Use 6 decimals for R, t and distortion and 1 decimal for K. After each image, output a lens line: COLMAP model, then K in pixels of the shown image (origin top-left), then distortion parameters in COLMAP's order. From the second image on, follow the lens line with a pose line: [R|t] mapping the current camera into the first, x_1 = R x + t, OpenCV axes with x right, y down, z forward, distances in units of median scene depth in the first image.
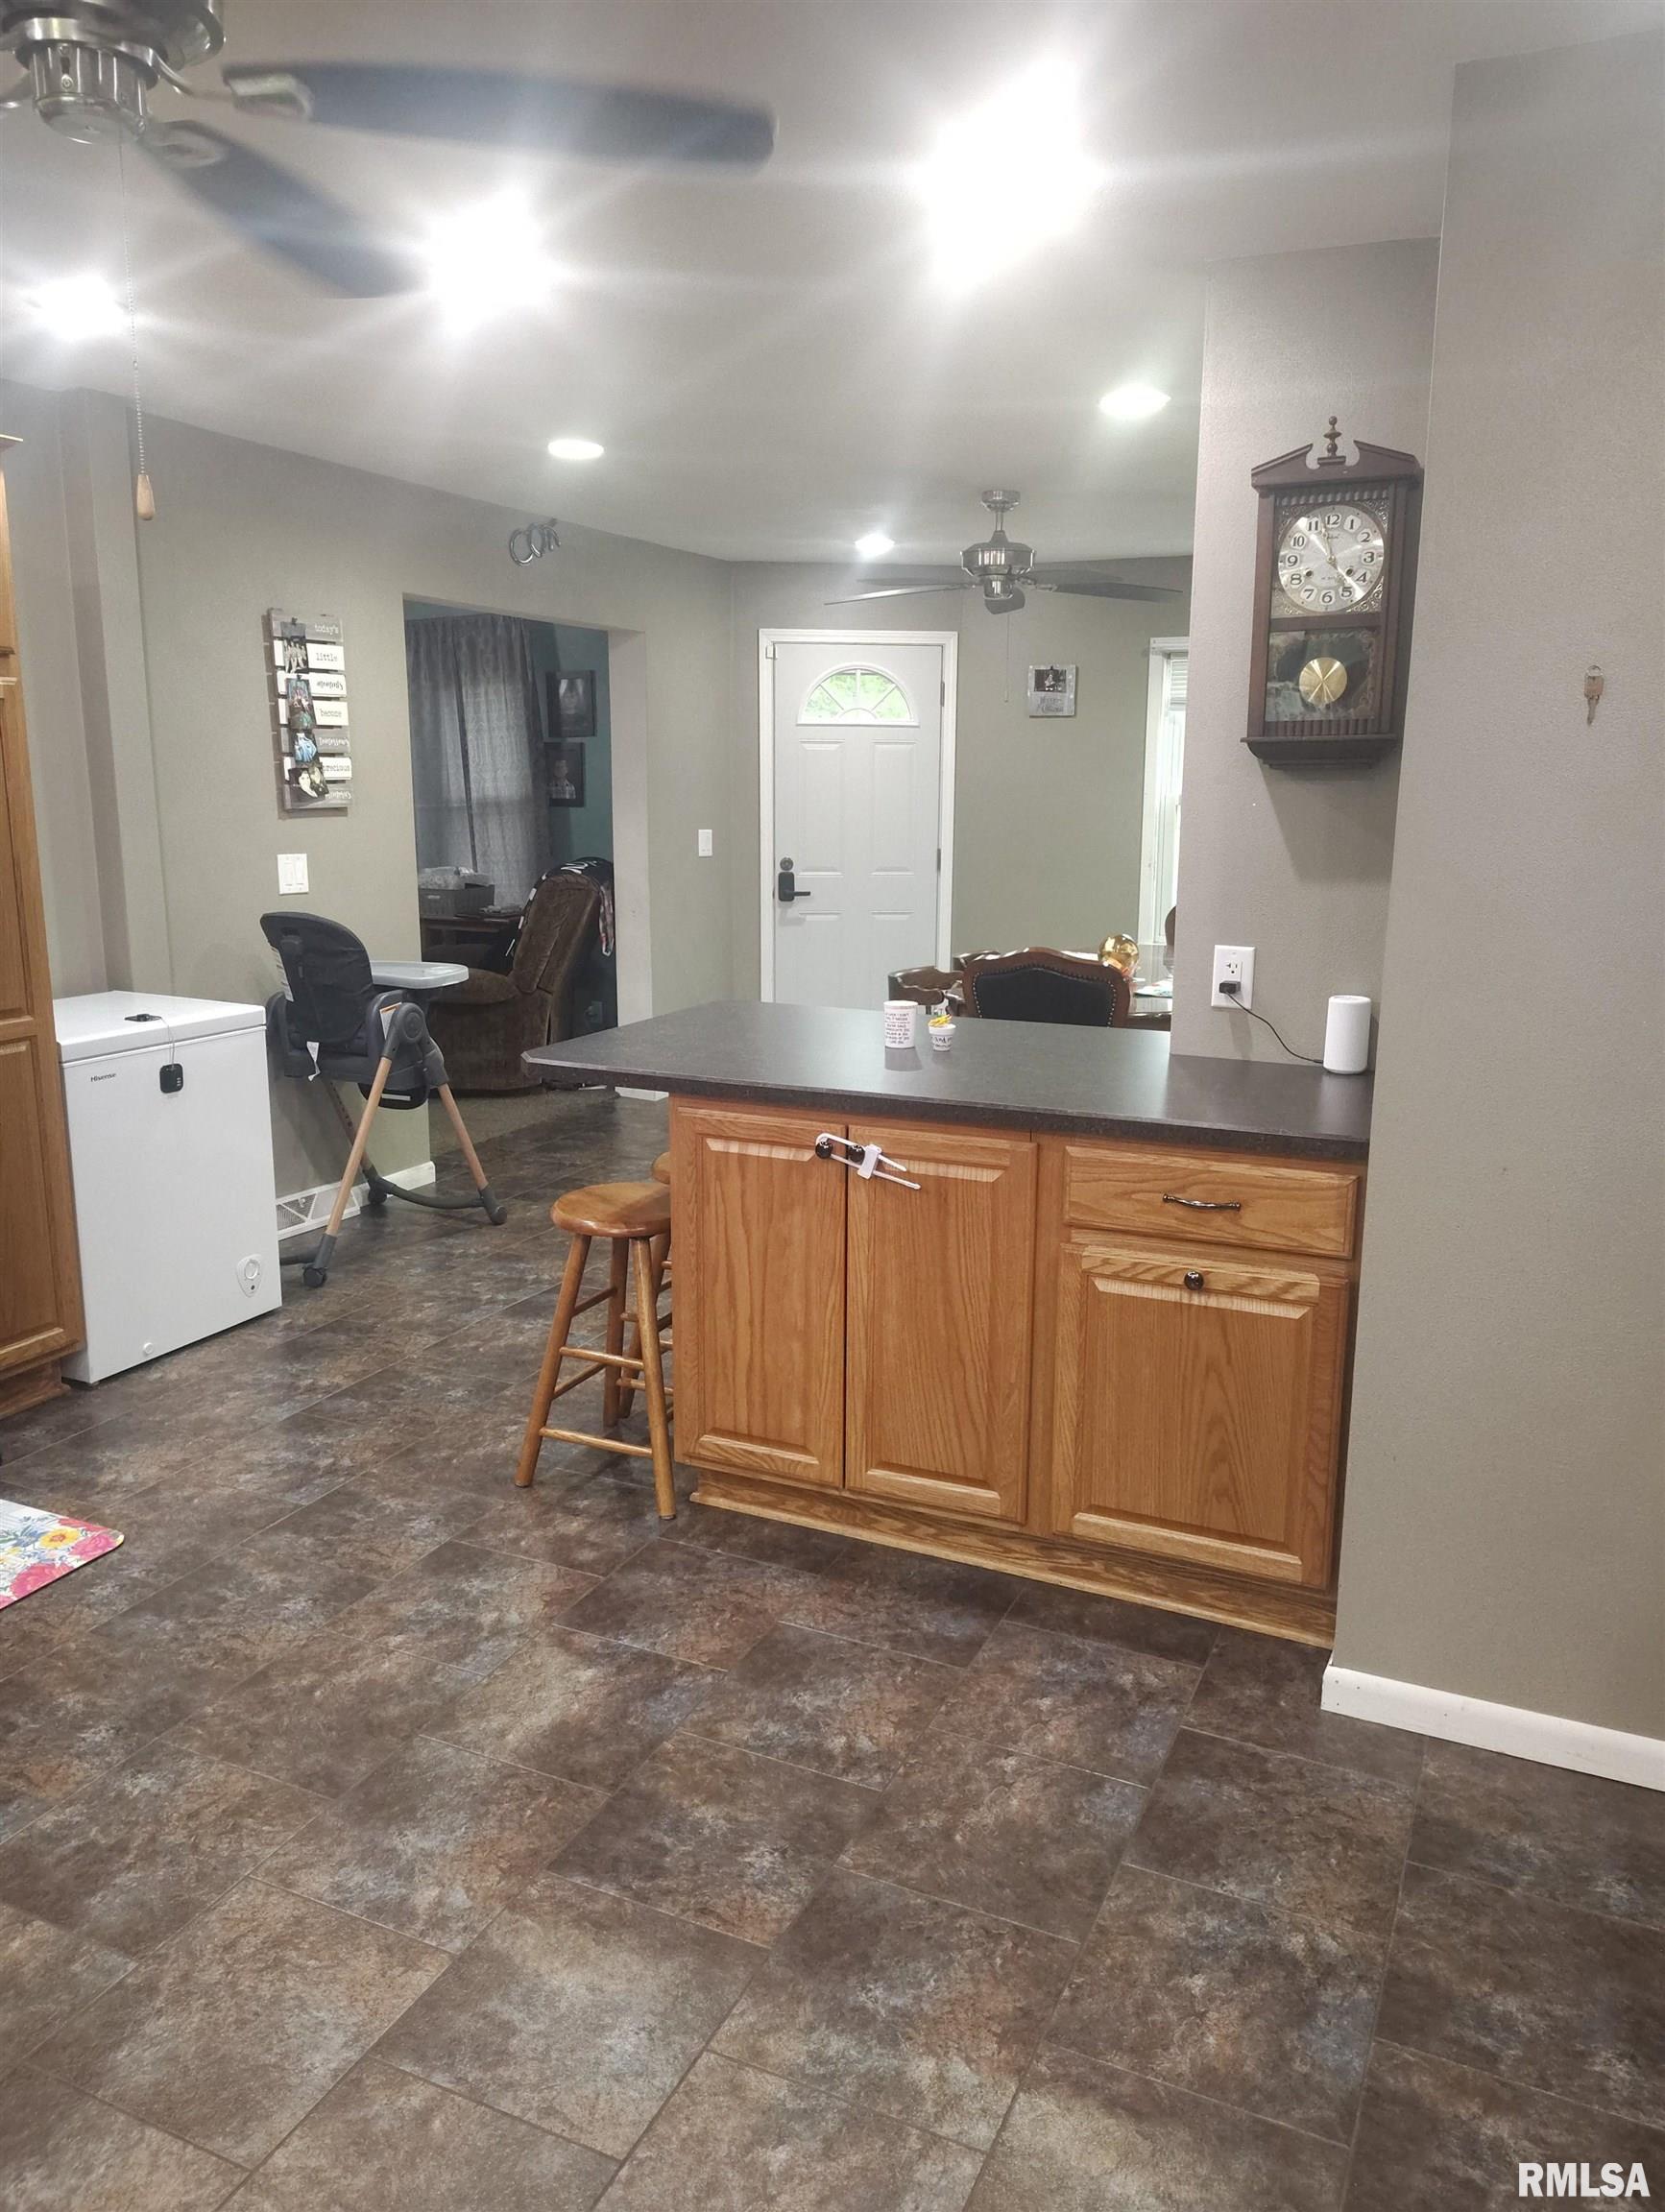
lens RADIAL K [[1611.0, 0, 839.0], [0, 1611.0, 1106.0], [0, 0, 1]] dist [0.053601, -0.078631]
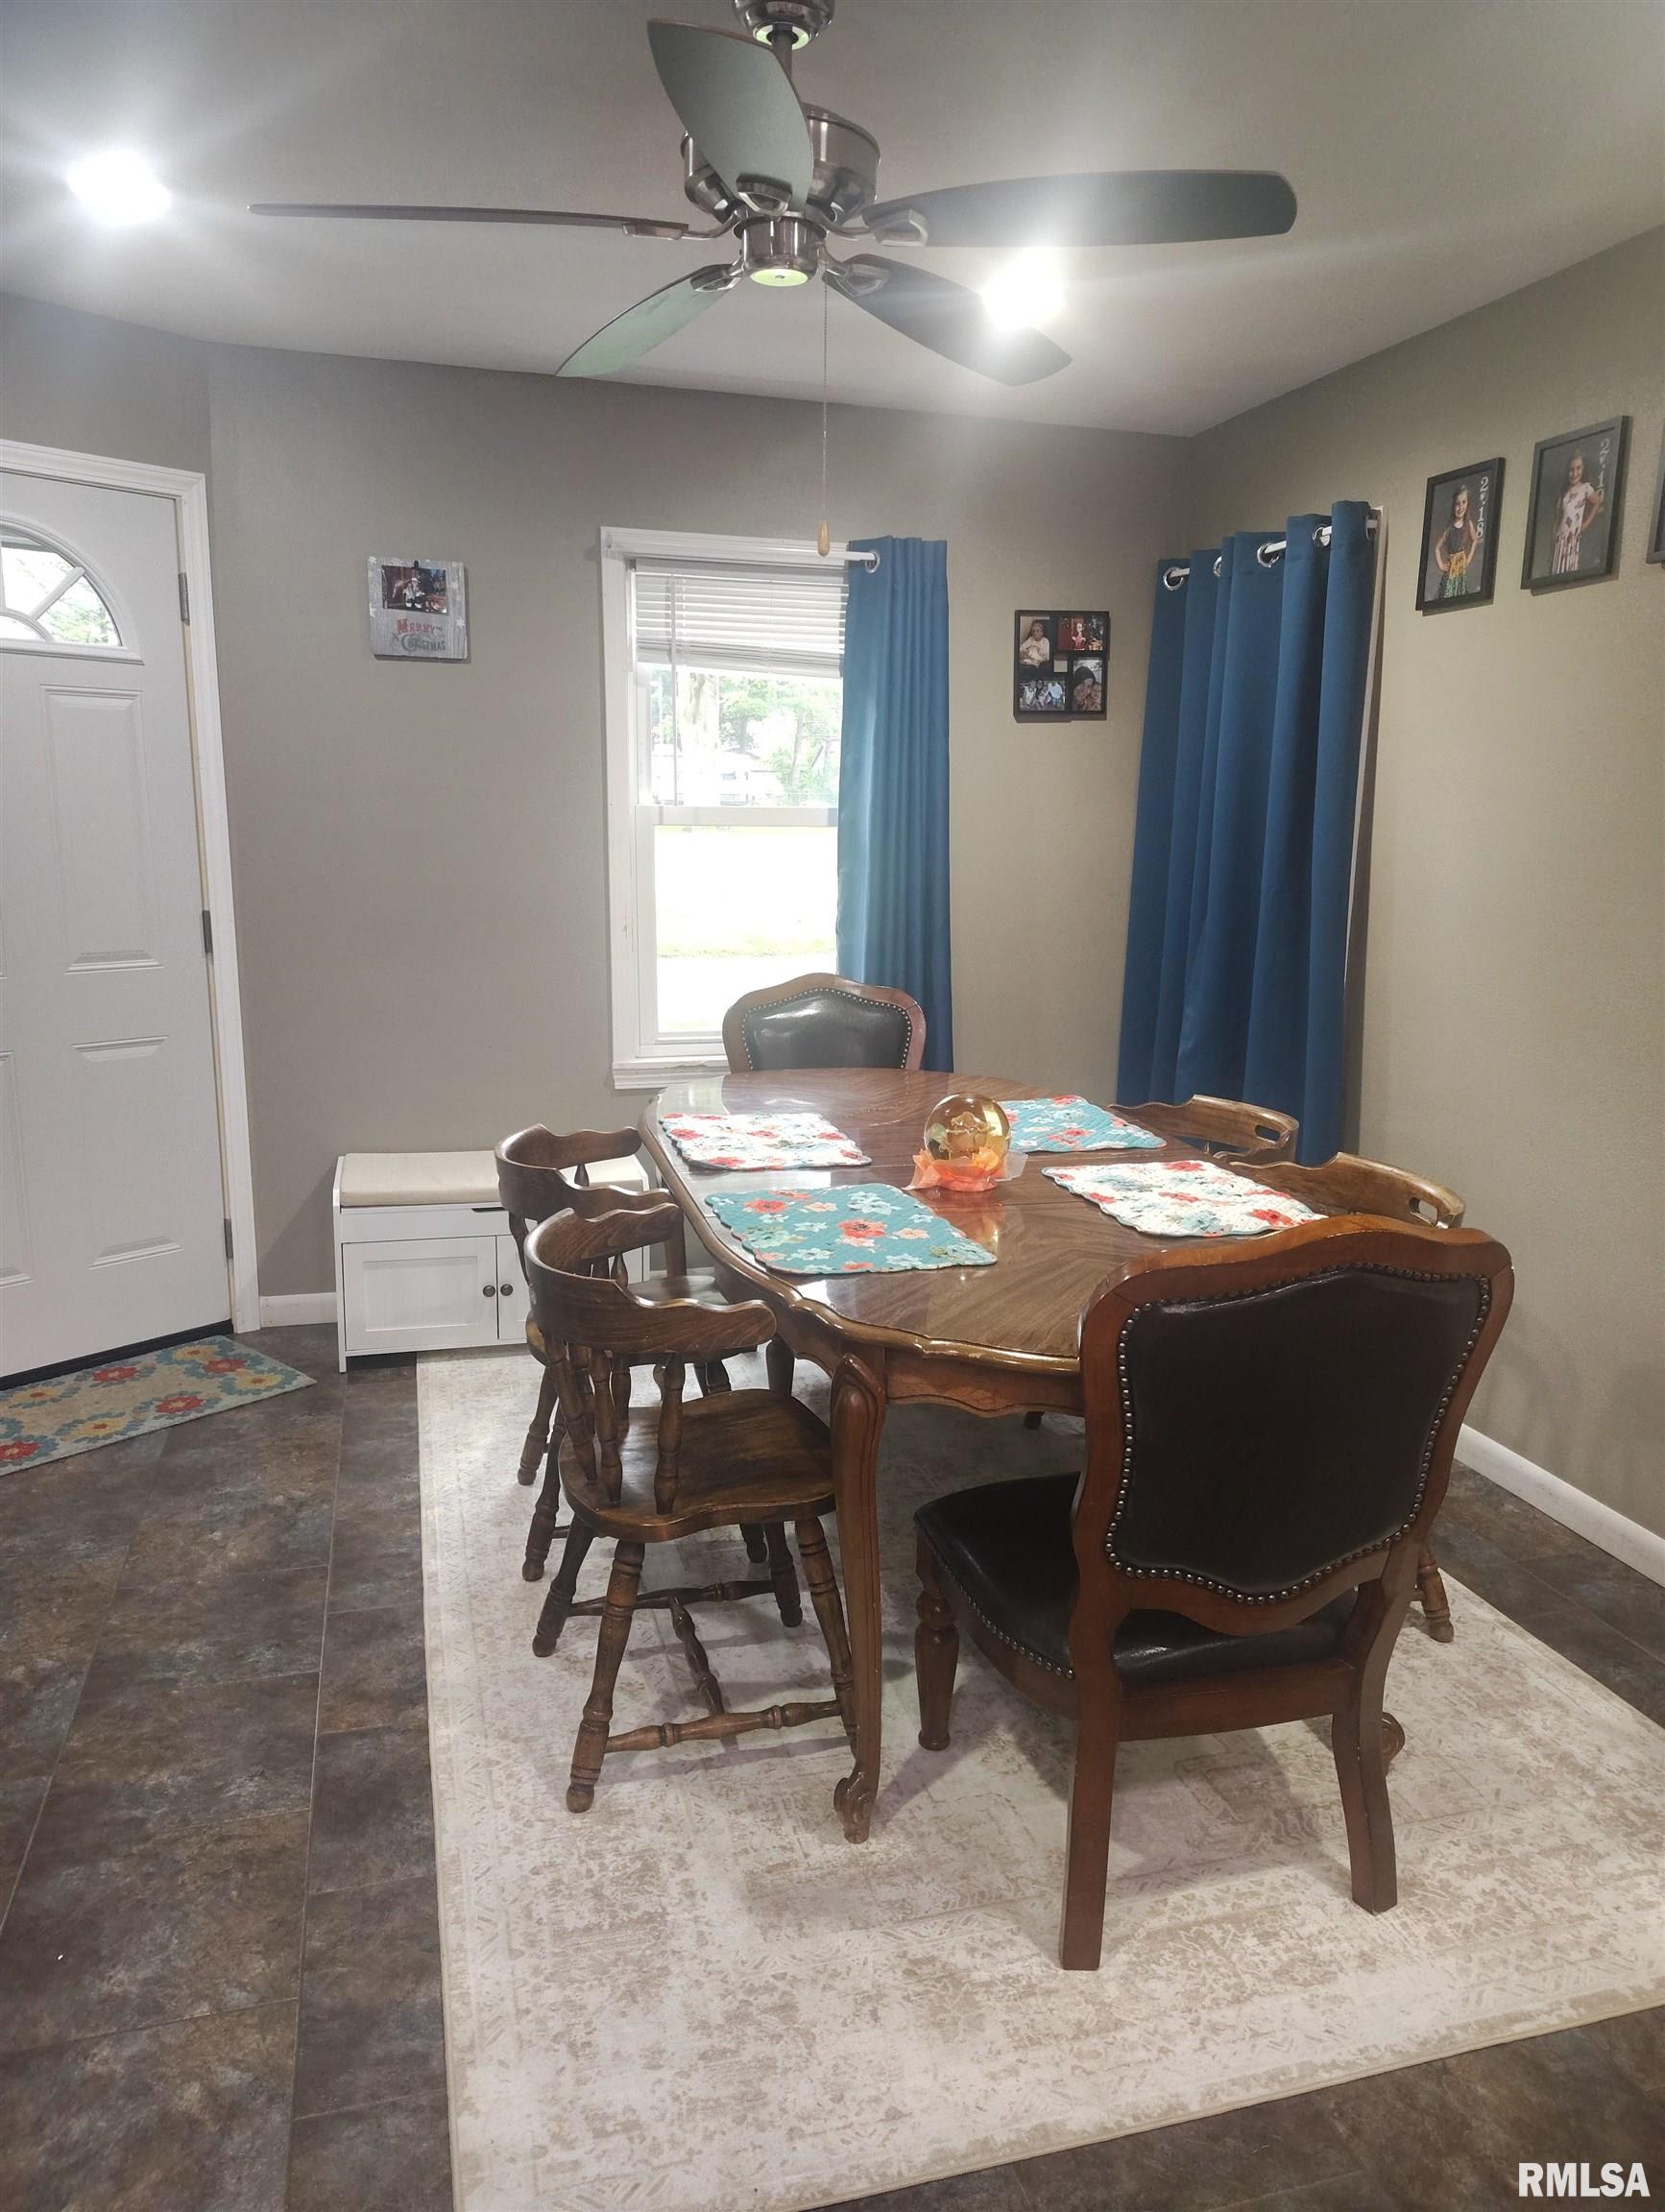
lens RADIAL K [[1524.0, 0, 838.7], [0, 1524.0, 1113.2], [0, 0, 1]] dist [0.083410, -0.130300]
pose [[0.752190, -0.126817, 0.646629, -0.289581], [0.127997, 0.990734, 0.045411, -0.248223], [-0.646396, 0.048609, 0.761452, 1.354664]]
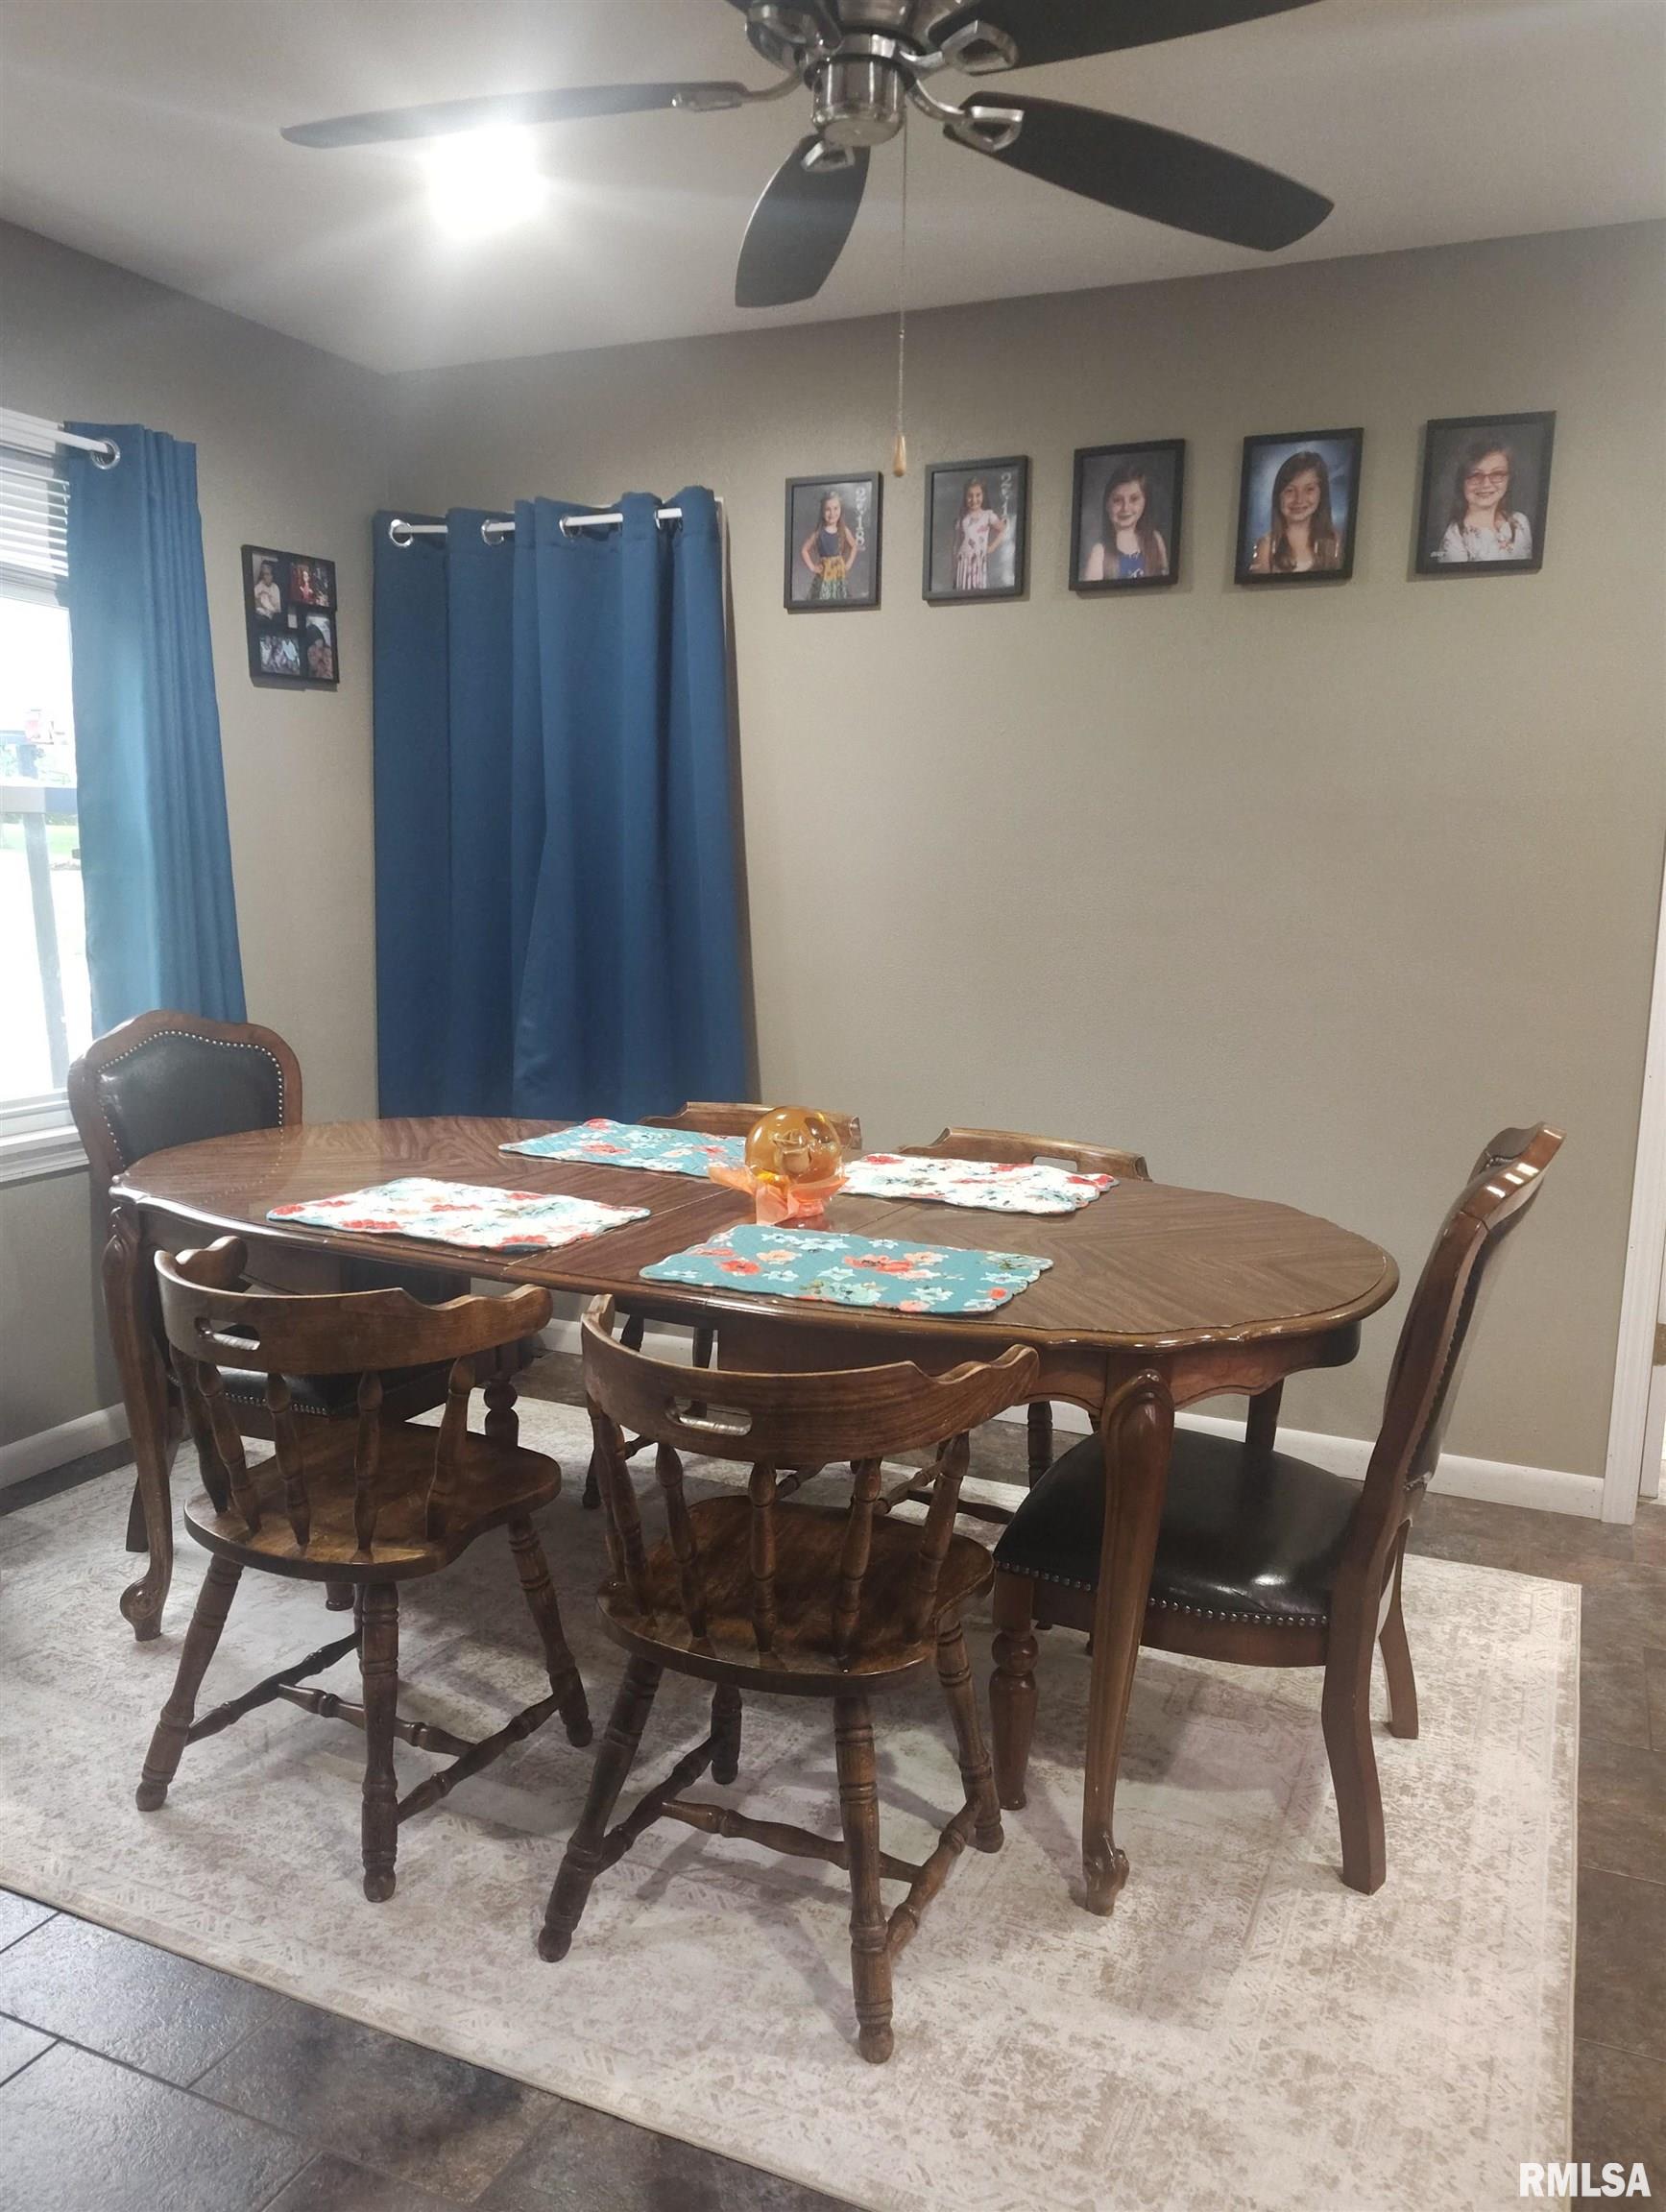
lens RADIAL K [[1678.5, 0, 832.0], [0, 1678.5, 1112.3], [0, 0, 1]] dist [0.110858, -0.093499]
pose [[-0.013857, -0.169511, 0.985431, -0.518311], [0.190108, 0.967103, 0.169032, -0.351674], [-0.981665, 0.189680, 0.018825, 1.950069]]
